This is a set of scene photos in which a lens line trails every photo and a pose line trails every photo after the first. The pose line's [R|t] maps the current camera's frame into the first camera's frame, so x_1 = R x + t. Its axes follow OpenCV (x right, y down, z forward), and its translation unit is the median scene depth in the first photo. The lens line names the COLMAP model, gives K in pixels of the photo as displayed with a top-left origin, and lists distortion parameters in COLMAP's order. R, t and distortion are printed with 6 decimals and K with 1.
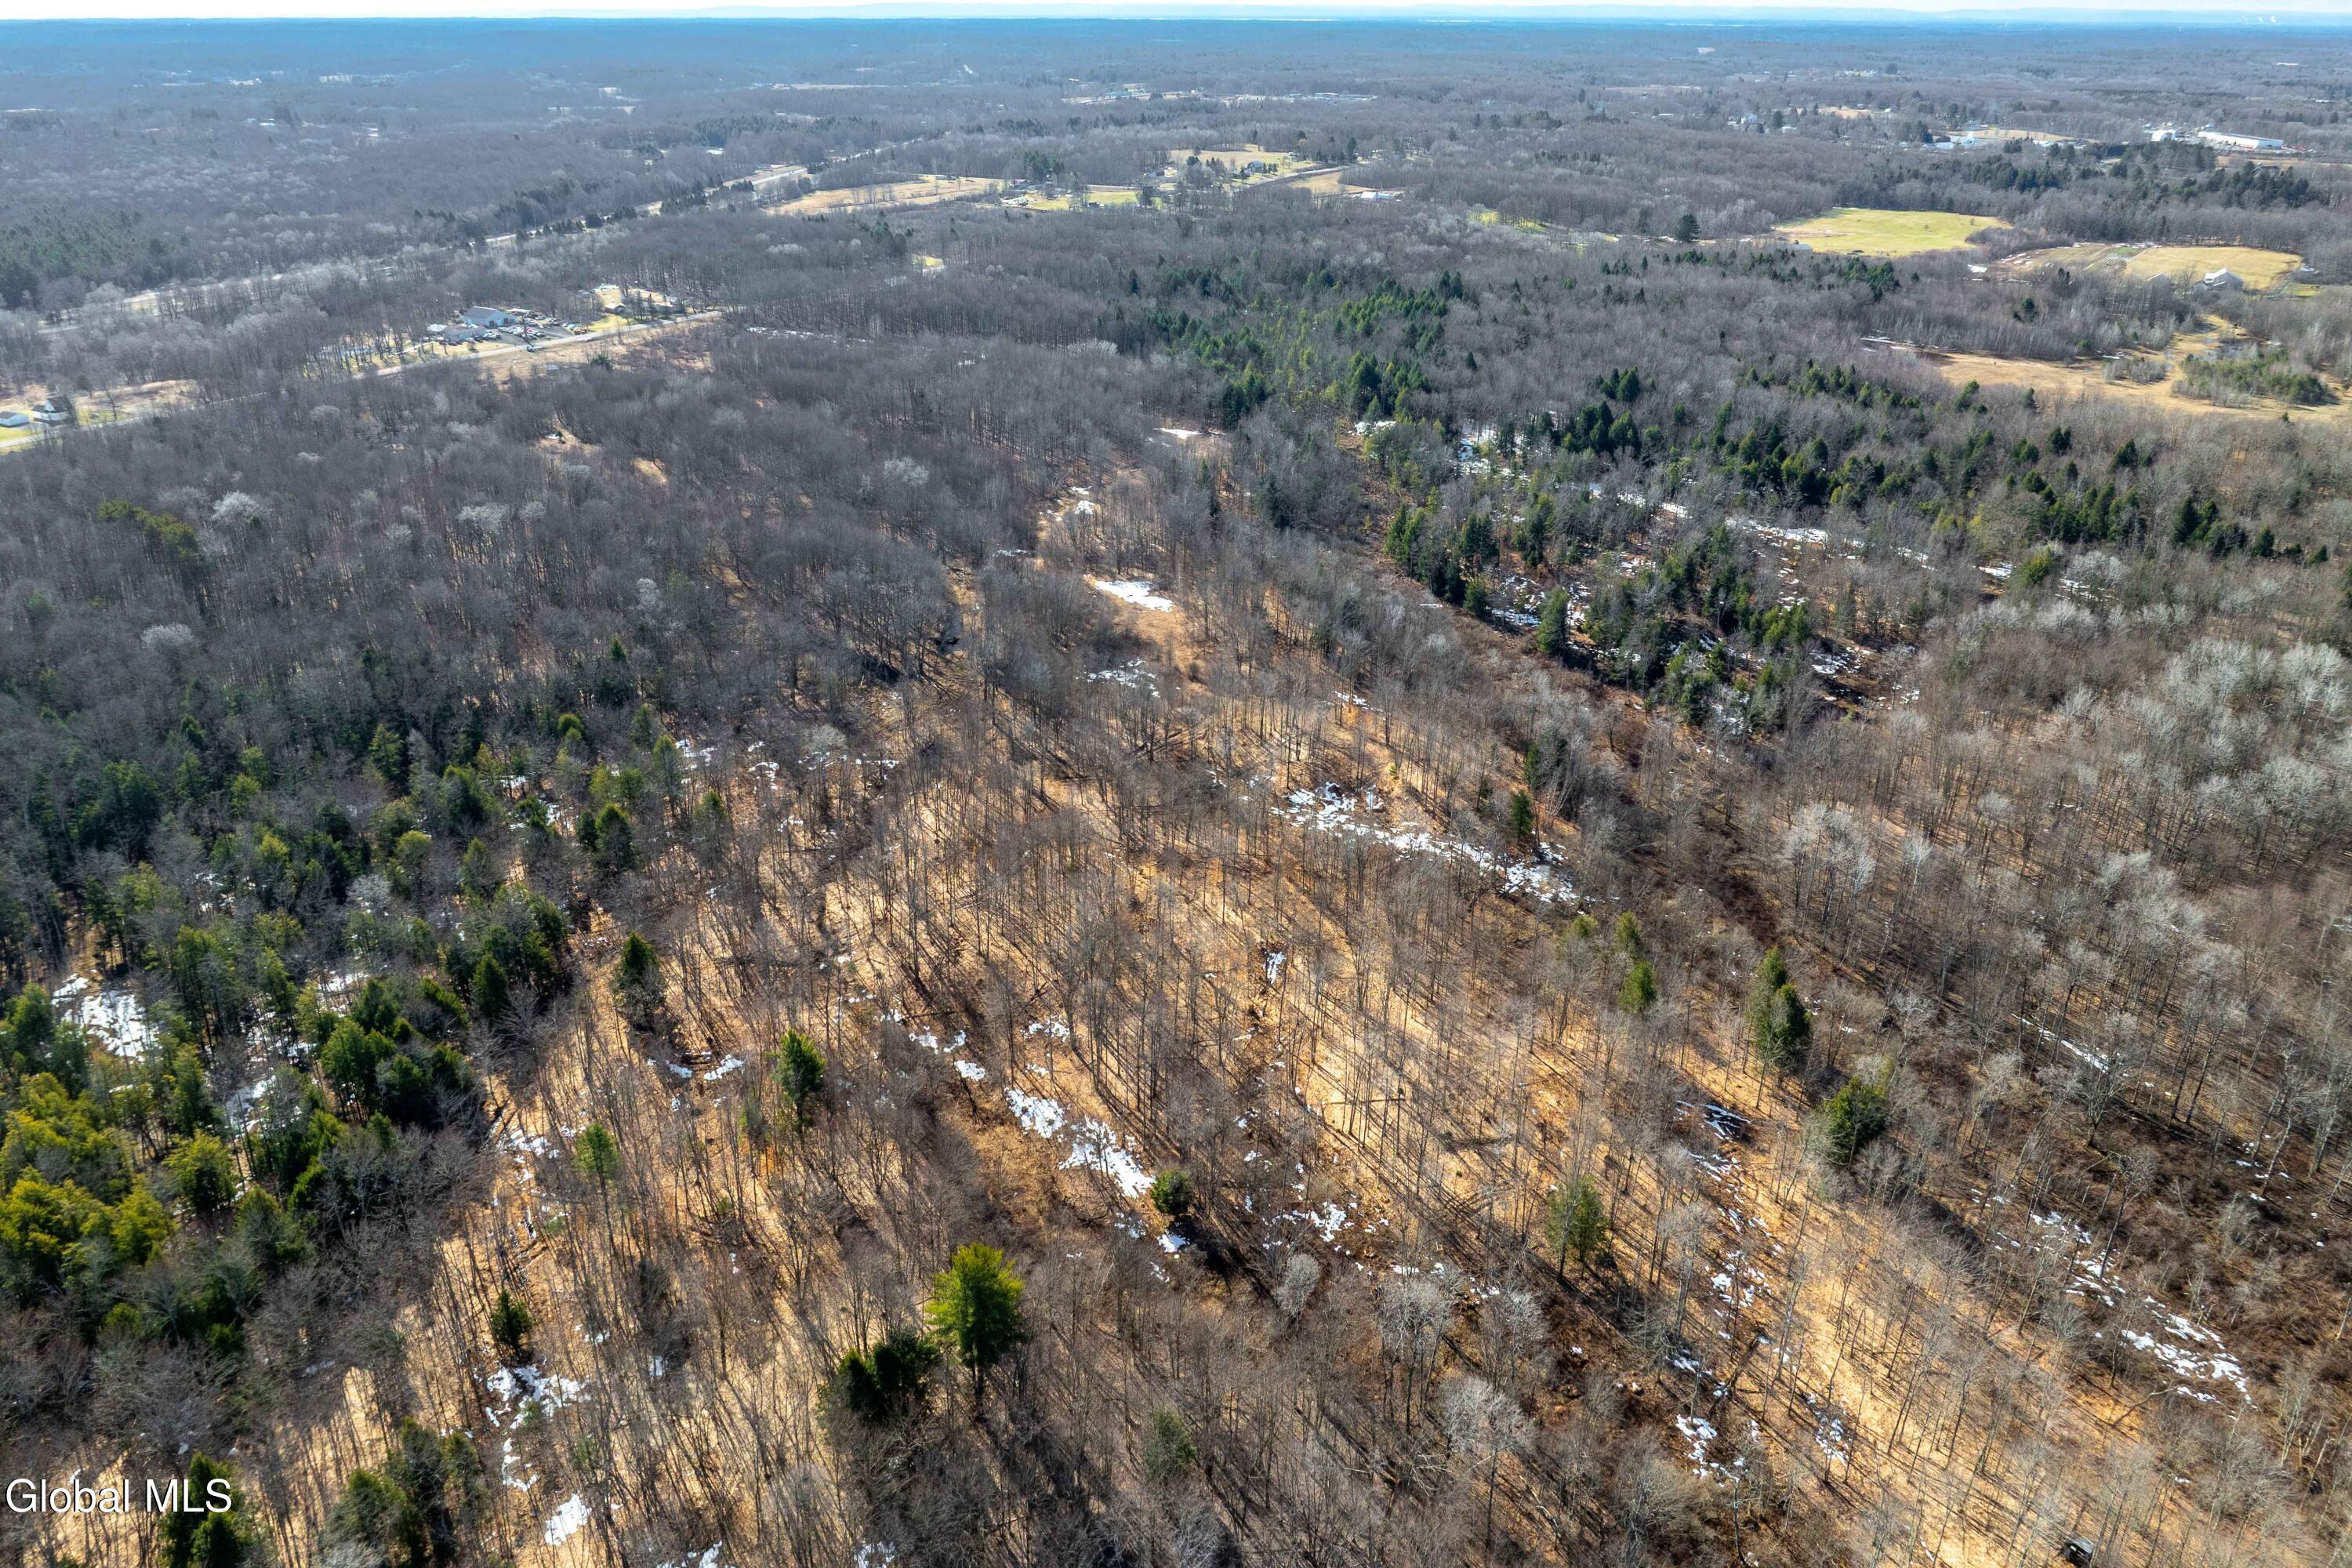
lens RADIAL K [[1649.4, 0, 1175.3], [0, 1649.4, 670.3], [0, 0, 1]] dist [-0.022823, 0.024248]
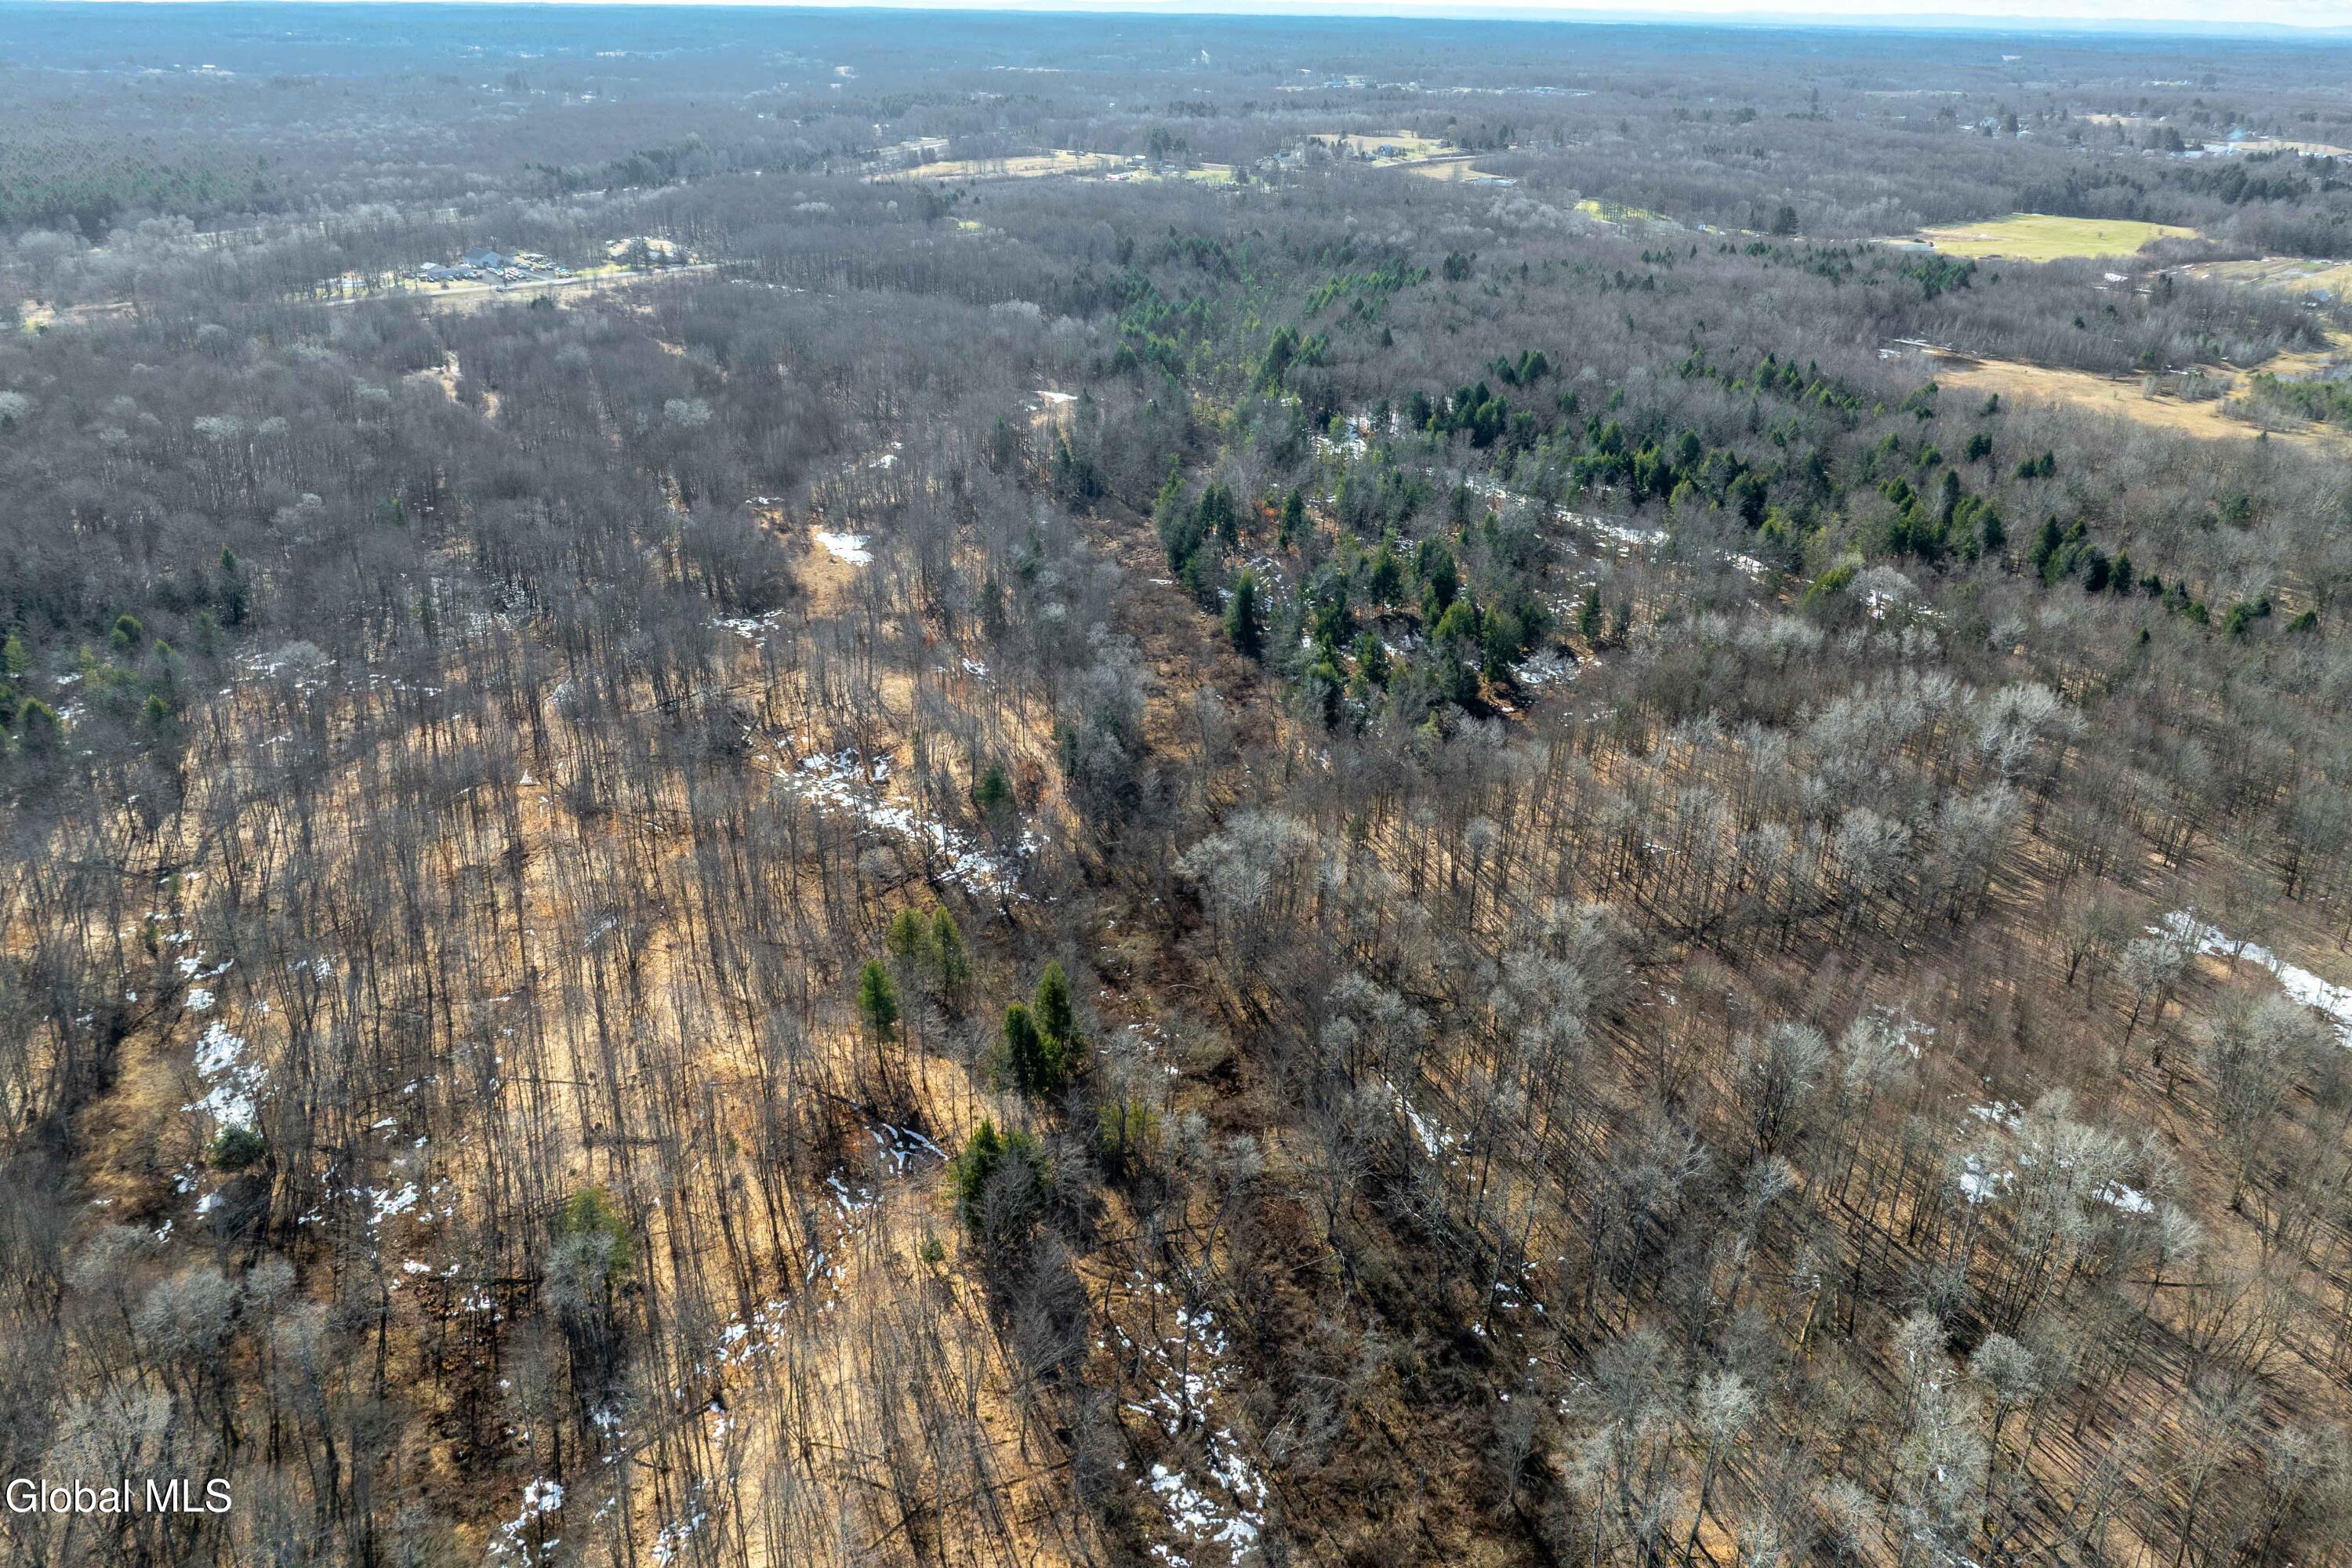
lens RADIAL K [[1649.4, 0, 1175.3], [0, 1649.4, 670.3], [0, 0, 1]] dist [-0.022823, 0.024248]
pose [[0.985752, 0.075431, -0.150341, 0.187631], [-0.075312, 0.997139, 0.006495, 0.002363], [0.150401, 0.004920, 0.988613, 0.055411]]
